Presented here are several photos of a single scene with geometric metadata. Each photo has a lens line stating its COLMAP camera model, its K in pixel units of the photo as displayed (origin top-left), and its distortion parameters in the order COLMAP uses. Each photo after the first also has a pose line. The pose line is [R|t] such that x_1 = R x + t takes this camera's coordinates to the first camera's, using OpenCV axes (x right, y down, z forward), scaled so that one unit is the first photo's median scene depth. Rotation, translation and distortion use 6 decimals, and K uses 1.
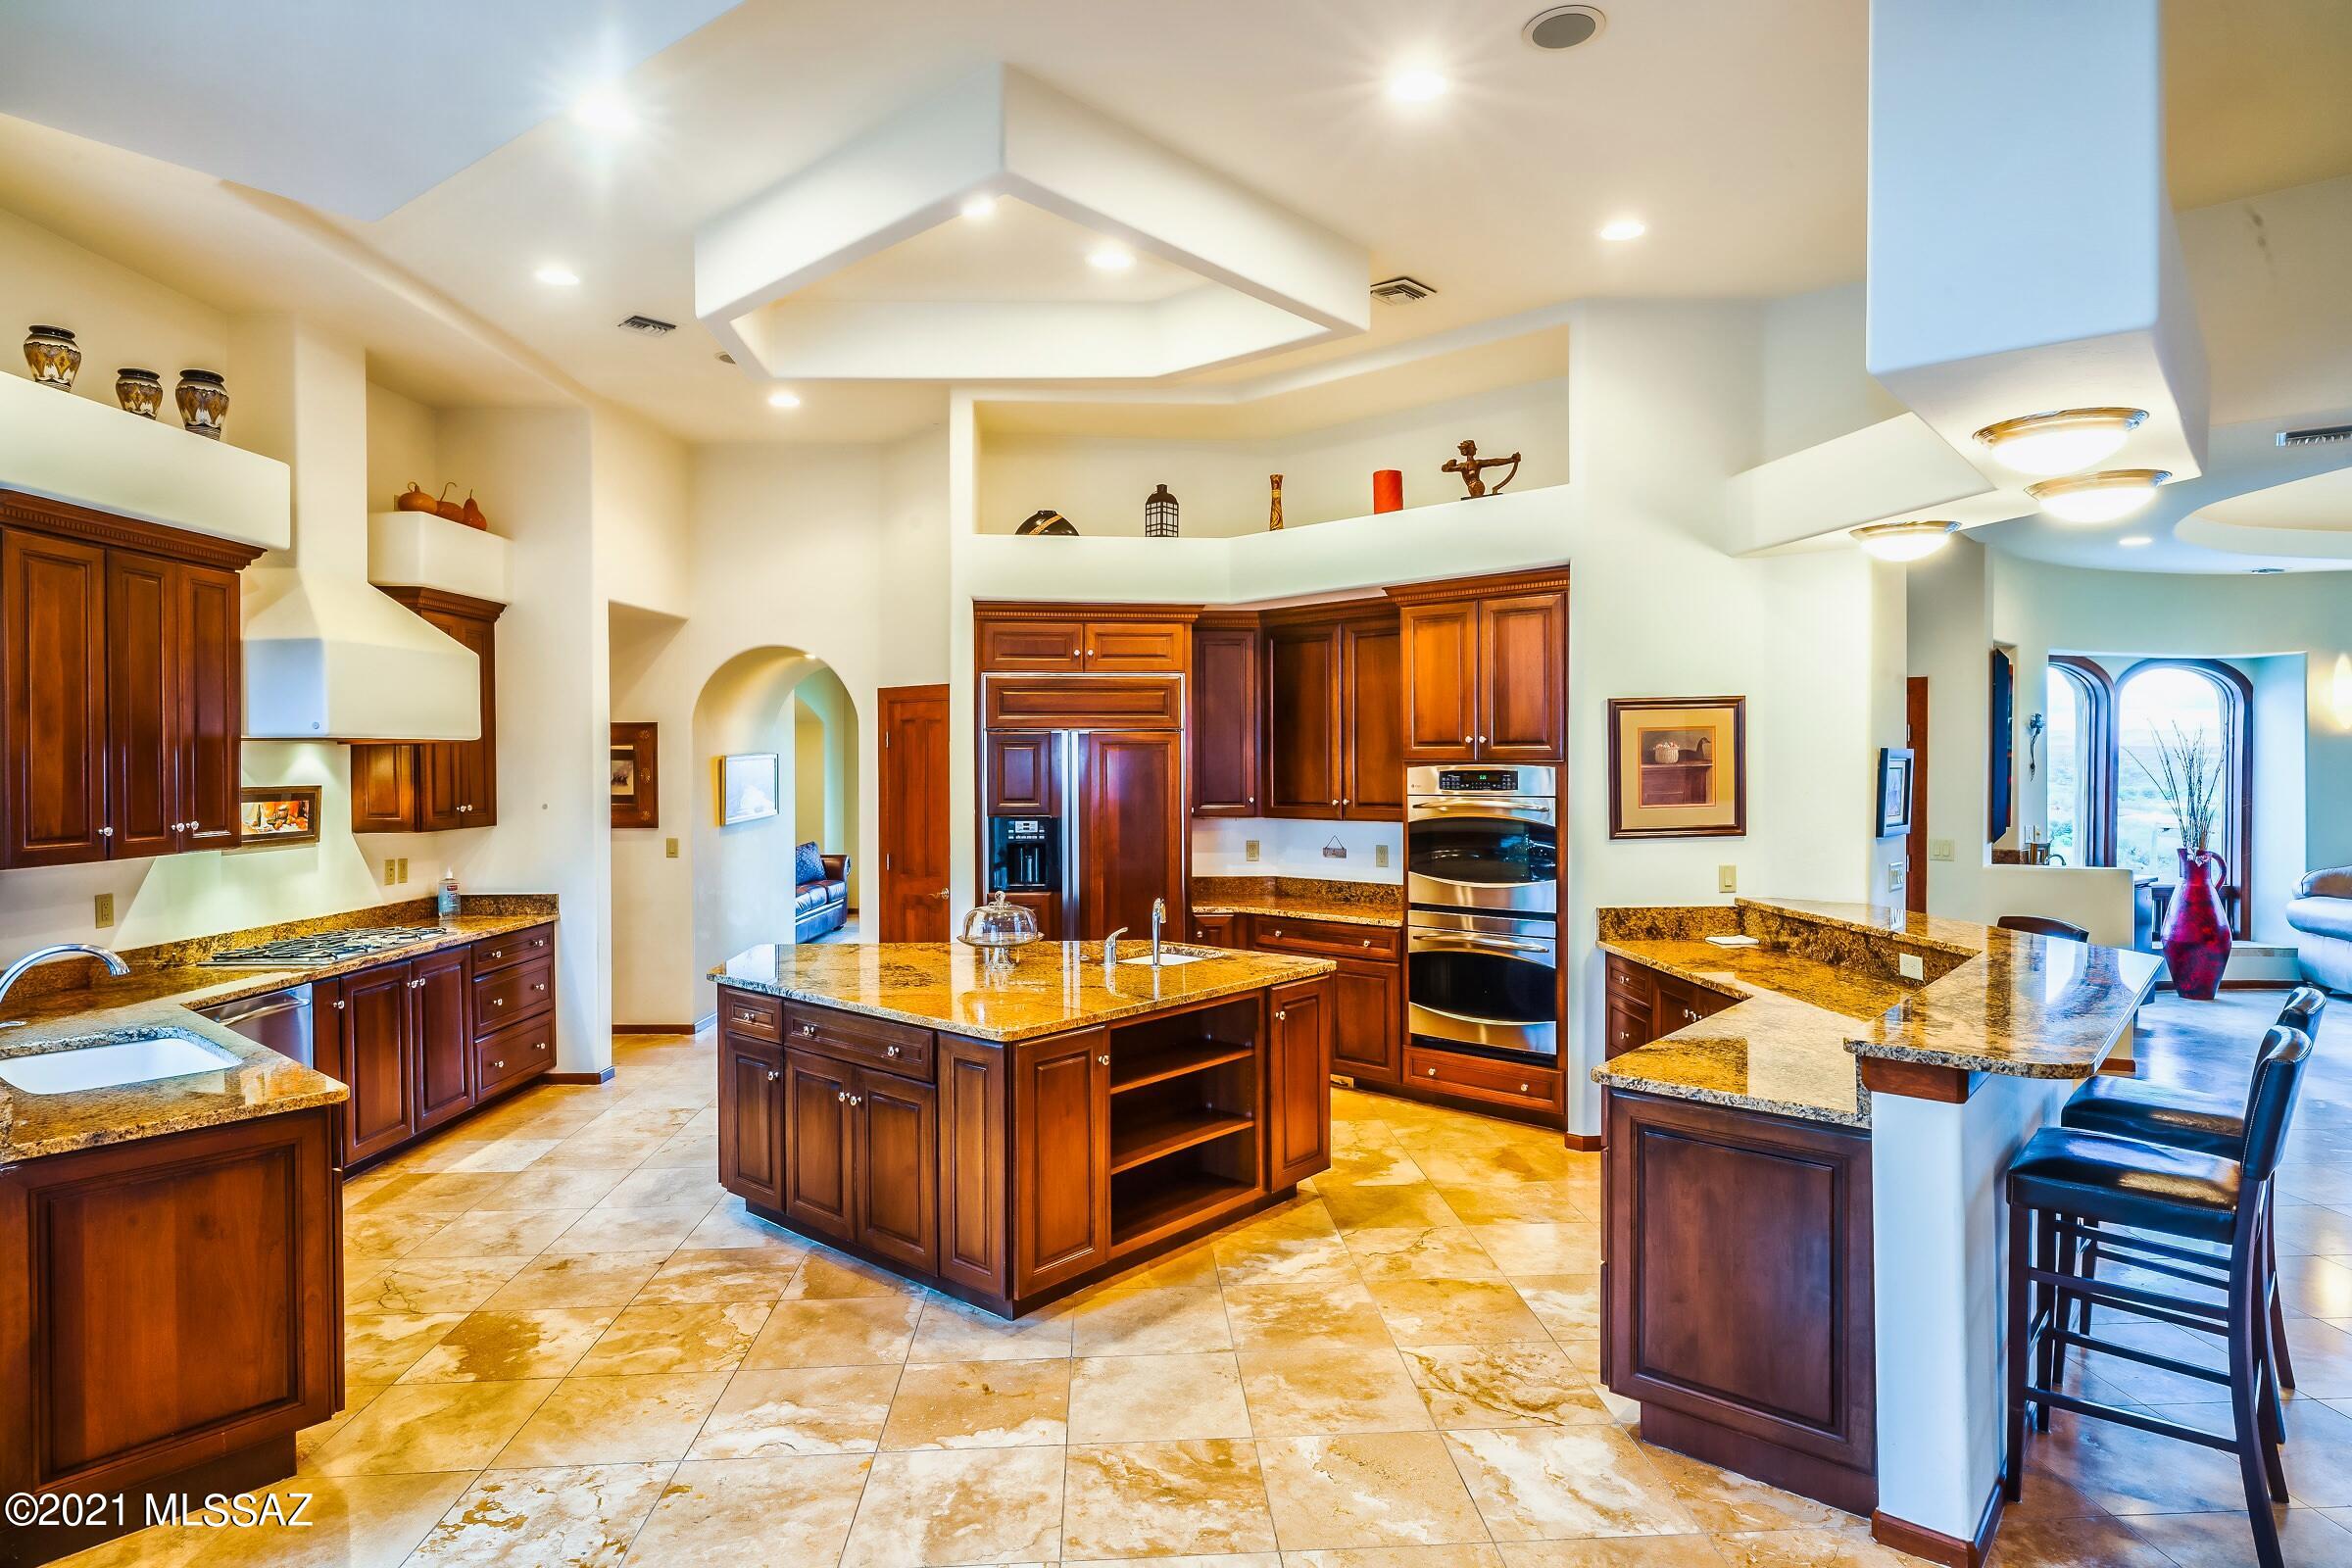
lens RADIAL K [[1274.1, 0, 1173.5], [0, 1274.1, 773.5], [0, 0, 1]] dist [0.000066, 0.000348]
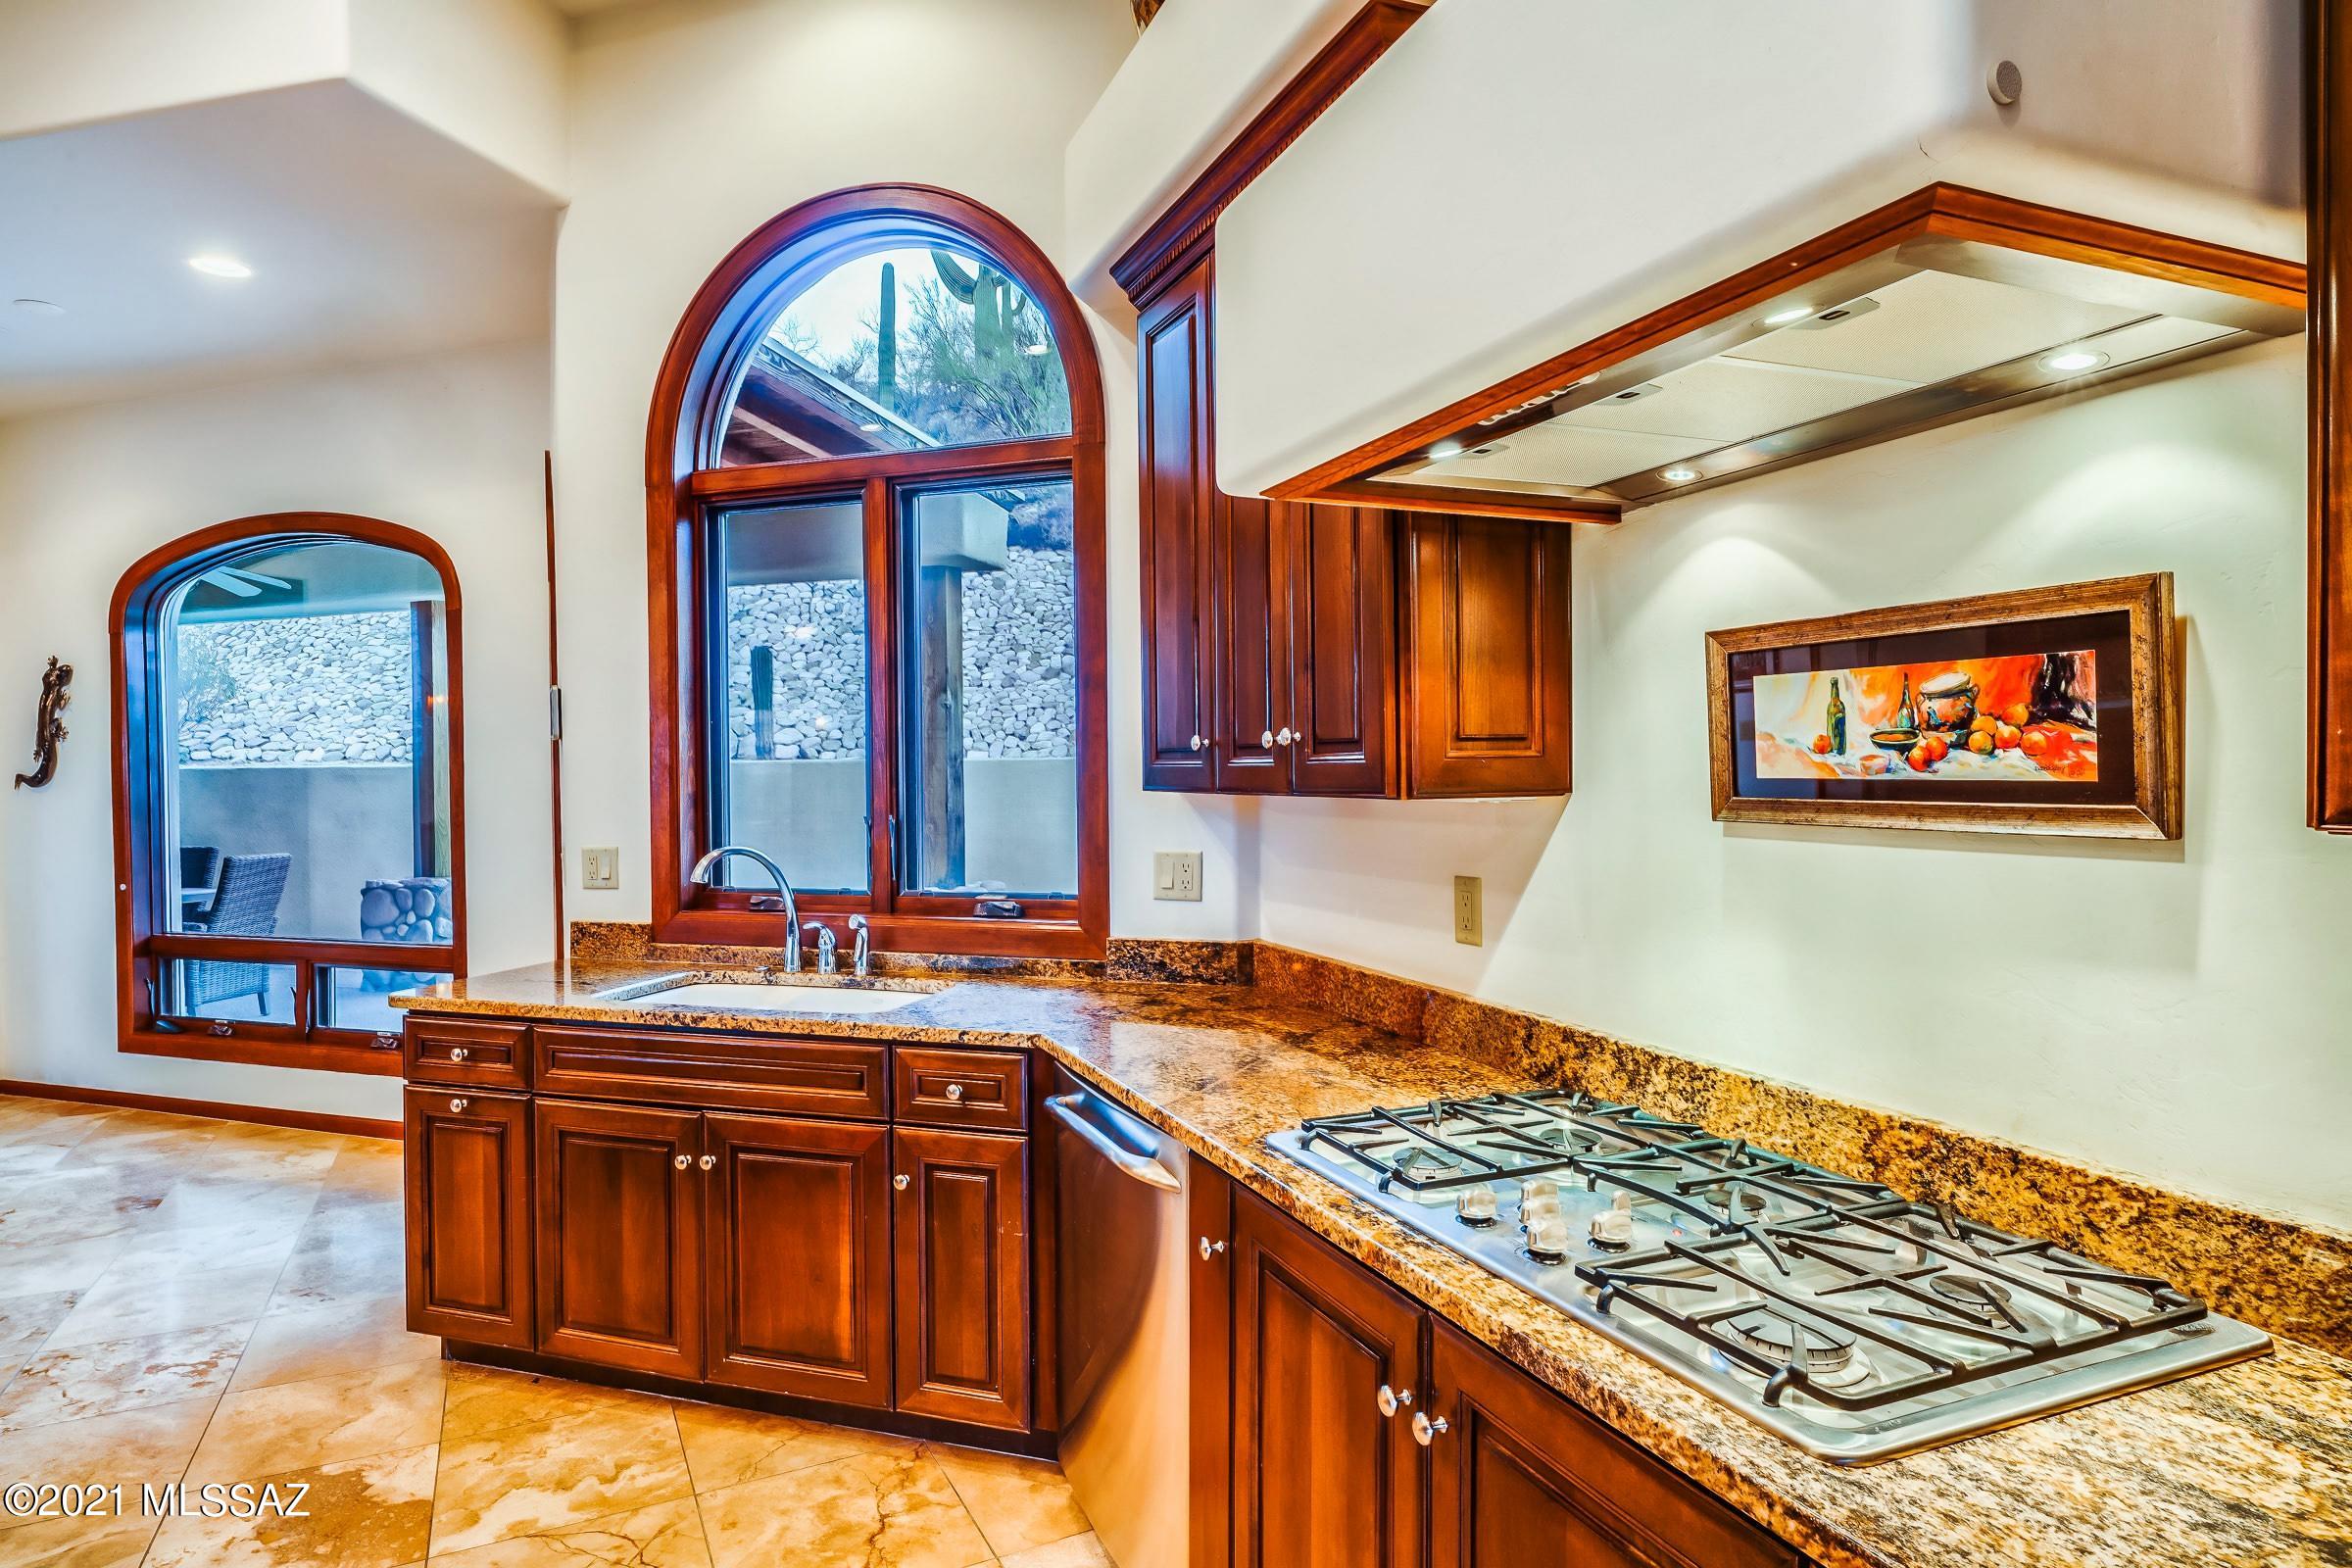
lens RADIAL K [[1281.6, 0, 1170.9], [0, 1281.6, 790.7], [0, 0, 1]] dist [0.000718, -0.000171]
pose [[-0.920008, 0.024014, -0.391164, -0.398204], [0.014618, 0.999529, 0.026981, 0.034247], [0.391628, 0.019104, -0.919925, 1.037352]]
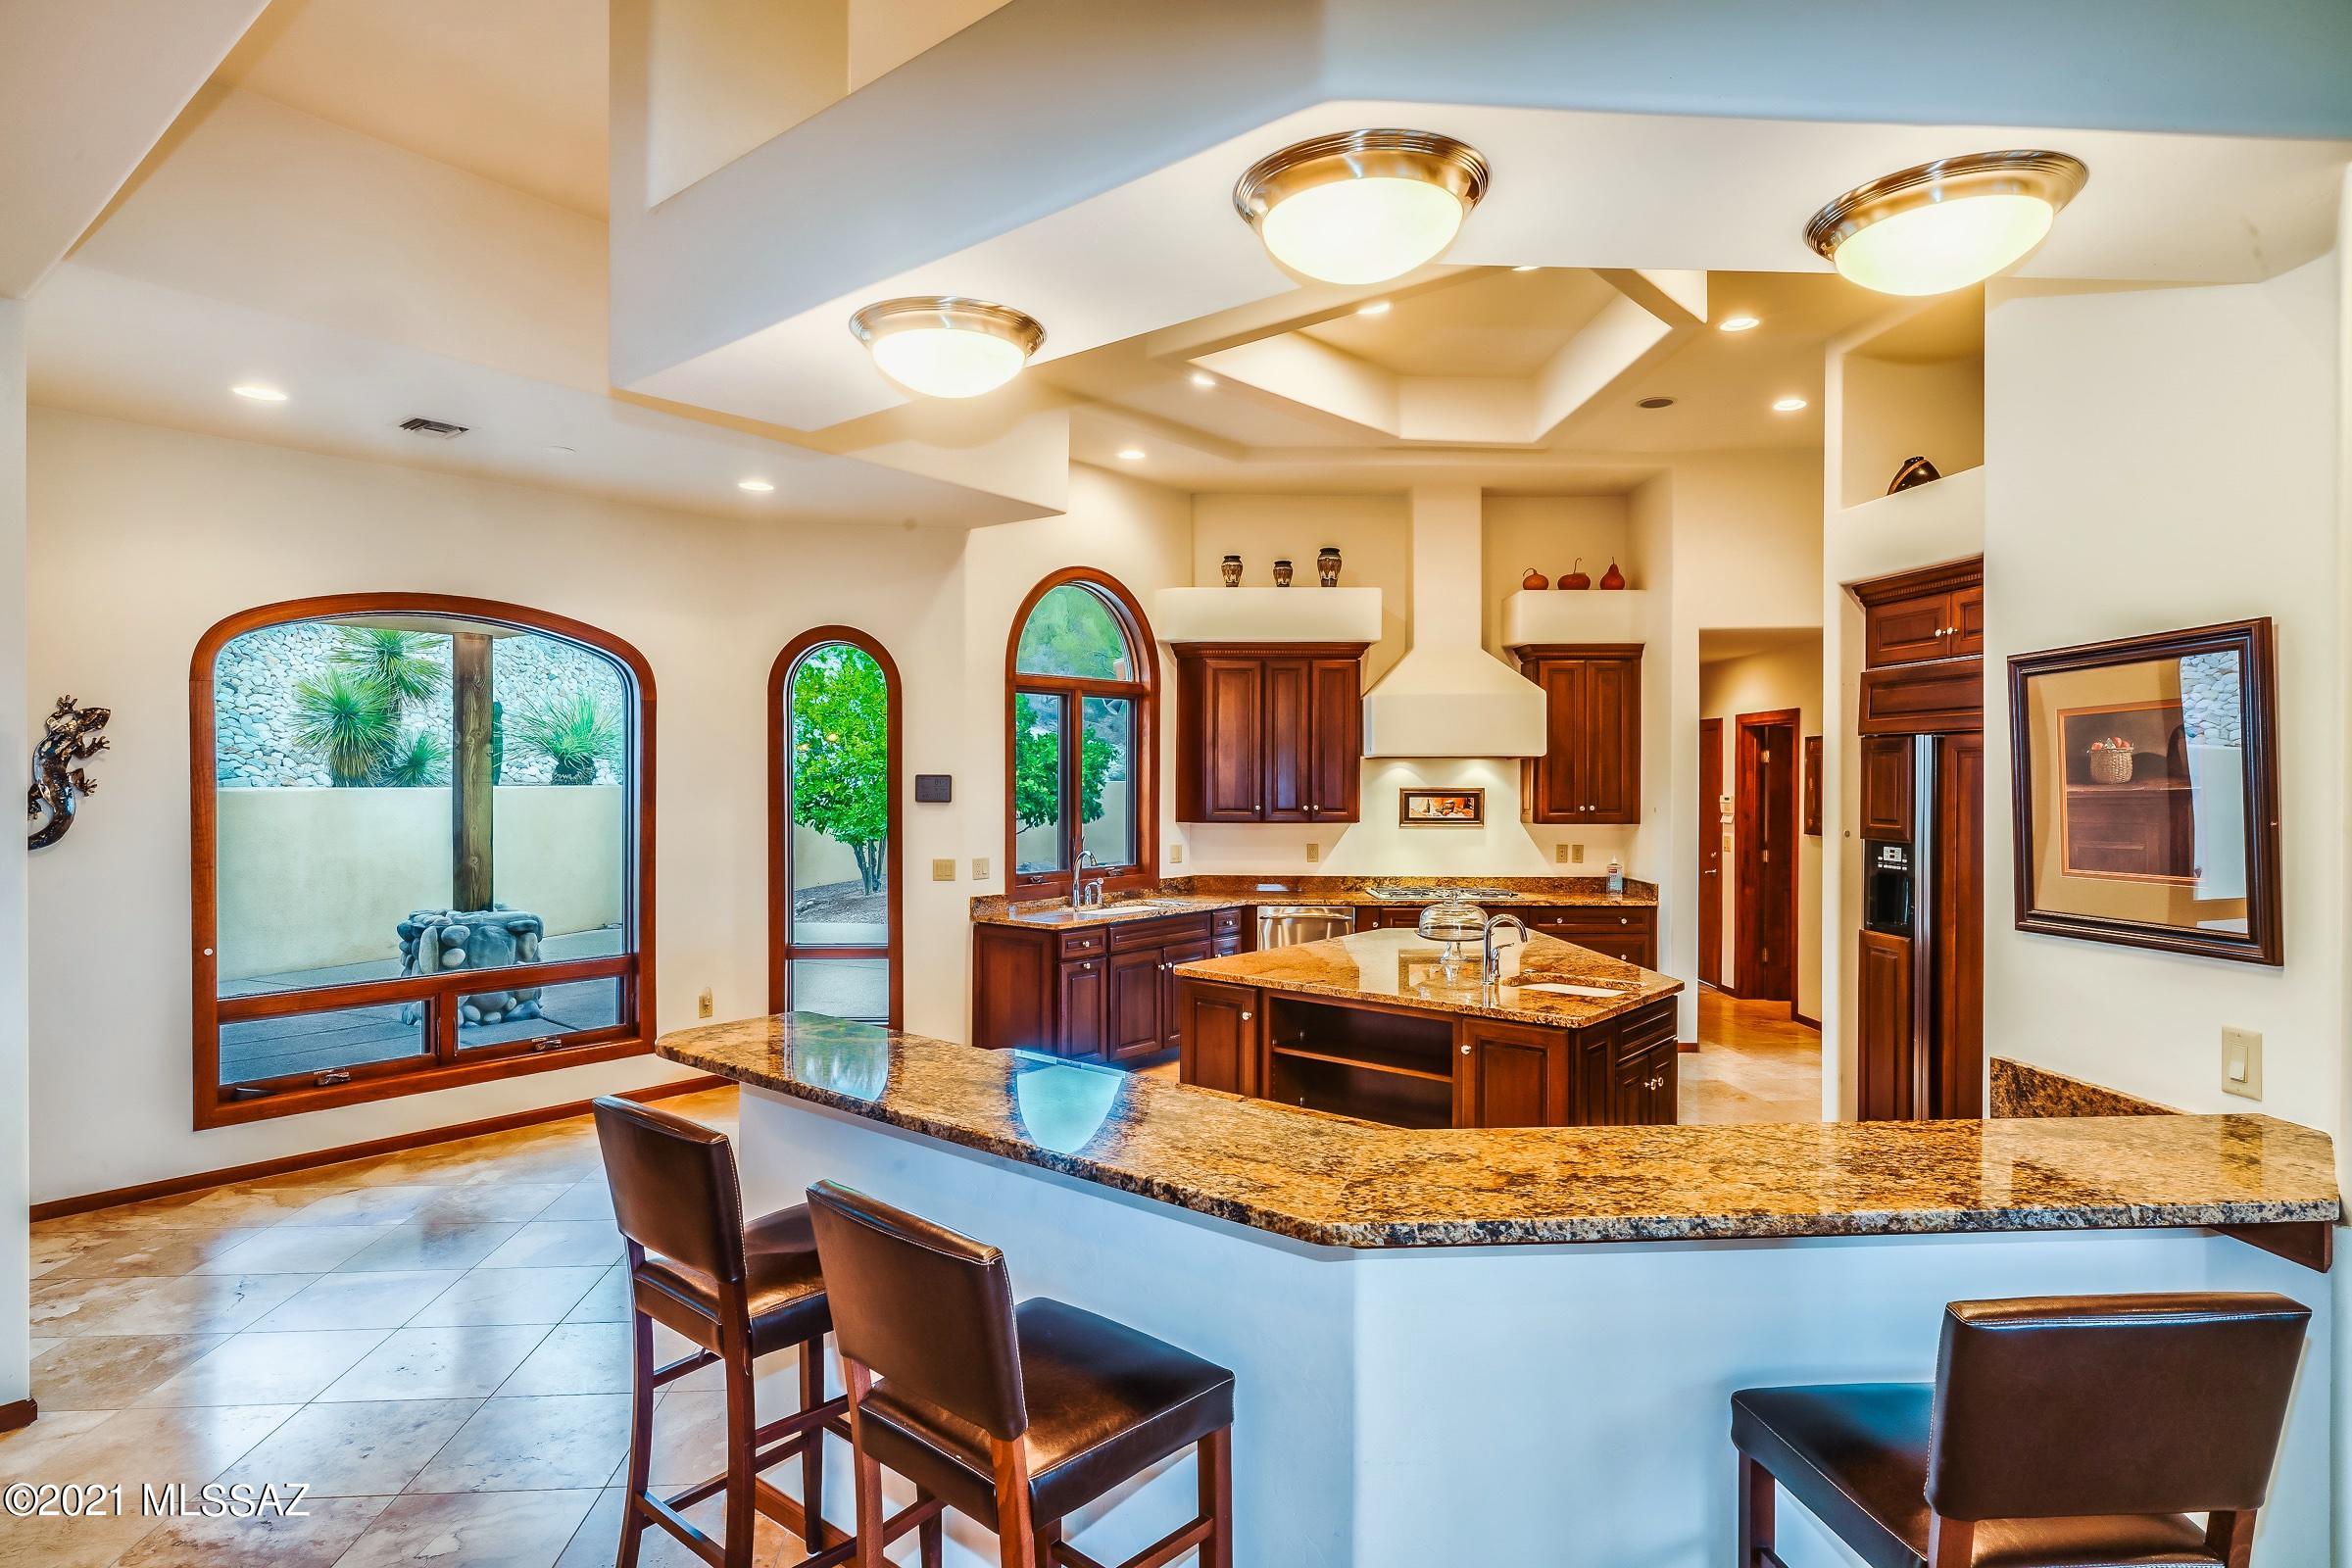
lens RADIAL K [[1274.1, 0, 1173.5], [0, 1274.1, 773.5], [0, 0, 1]] dist [0.000066, 0.000348]
pose [[0.017504, 0.003735, -0.999840, 0.731577], [-0.009442, 0.999949, 0.003571, -0.008489], [0.999802, 0.009378, 0.017538, 0.563625]]
